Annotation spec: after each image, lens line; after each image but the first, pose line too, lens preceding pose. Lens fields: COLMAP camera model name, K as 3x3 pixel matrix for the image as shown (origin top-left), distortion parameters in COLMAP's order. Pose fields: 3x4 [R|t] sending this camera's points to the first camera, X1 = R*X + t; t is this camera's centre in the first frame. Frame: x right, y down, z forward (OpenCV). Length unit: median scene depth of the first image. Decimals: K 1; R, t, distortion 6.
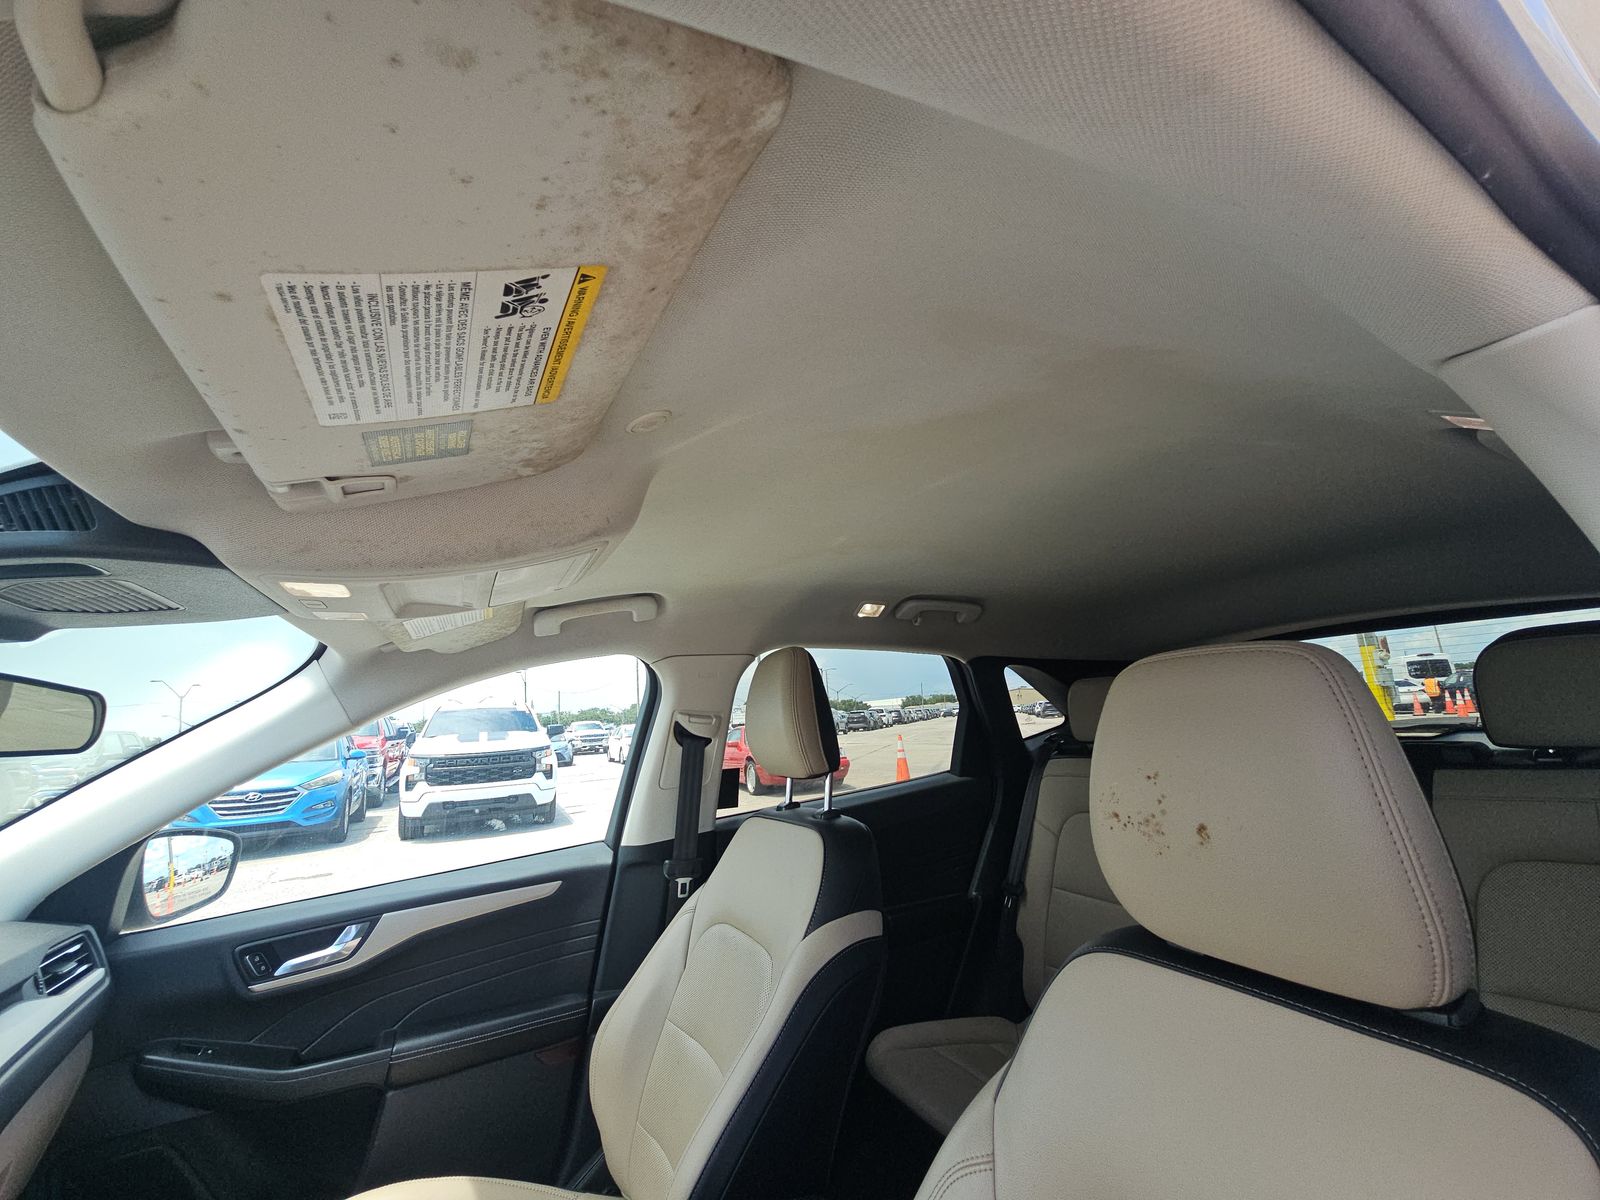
lens RADIAL K [[659.6, 0, 795.9], [0, 659.6, 603.5], [0, 0, 1]] dist [0.003227, -0.001042]
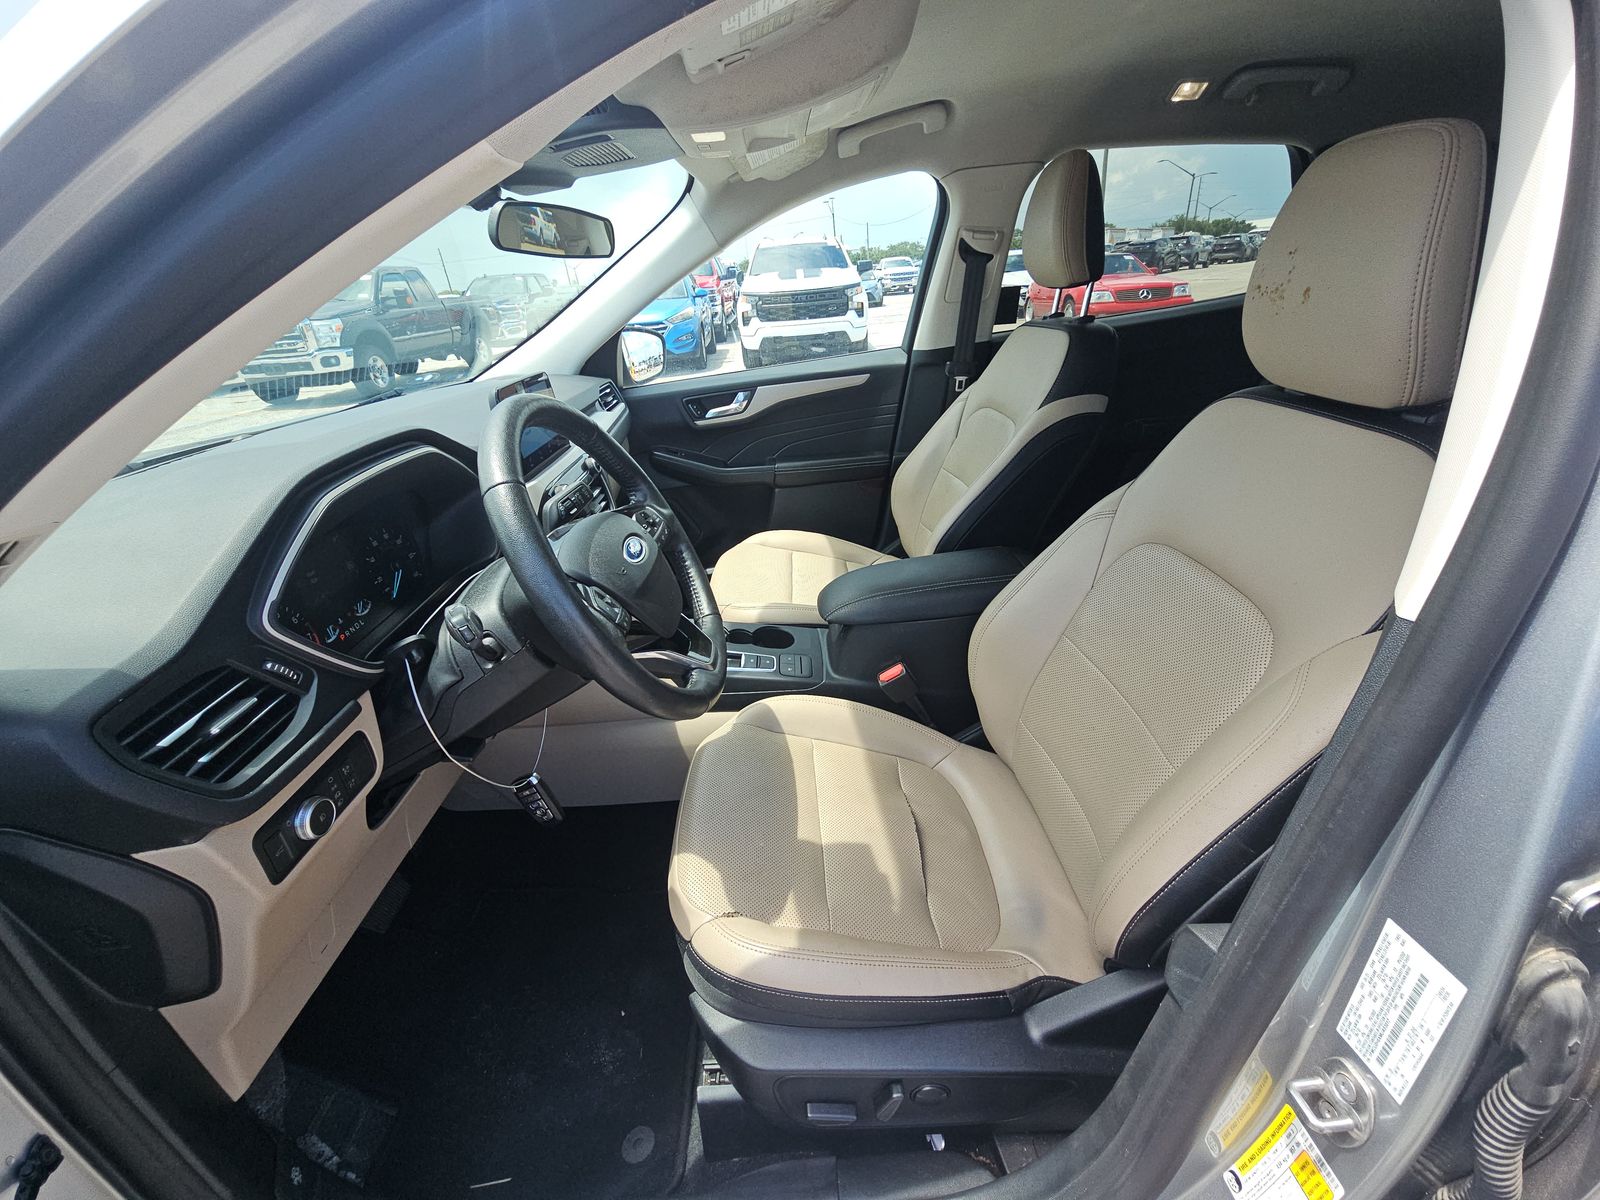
lens RADIAL K [[659.6, 0, 805.3], [0, 659.6, 594.4], [0, 0, 1]] dist [0.003227, -0.001042]
pose [[0.910811, 0.167227, -0.377436, 0.102129], [0.095106, 0.804689, 0.586030, -0.017119], [0.401719, -0.569659, 0.717016, -0.256518]]
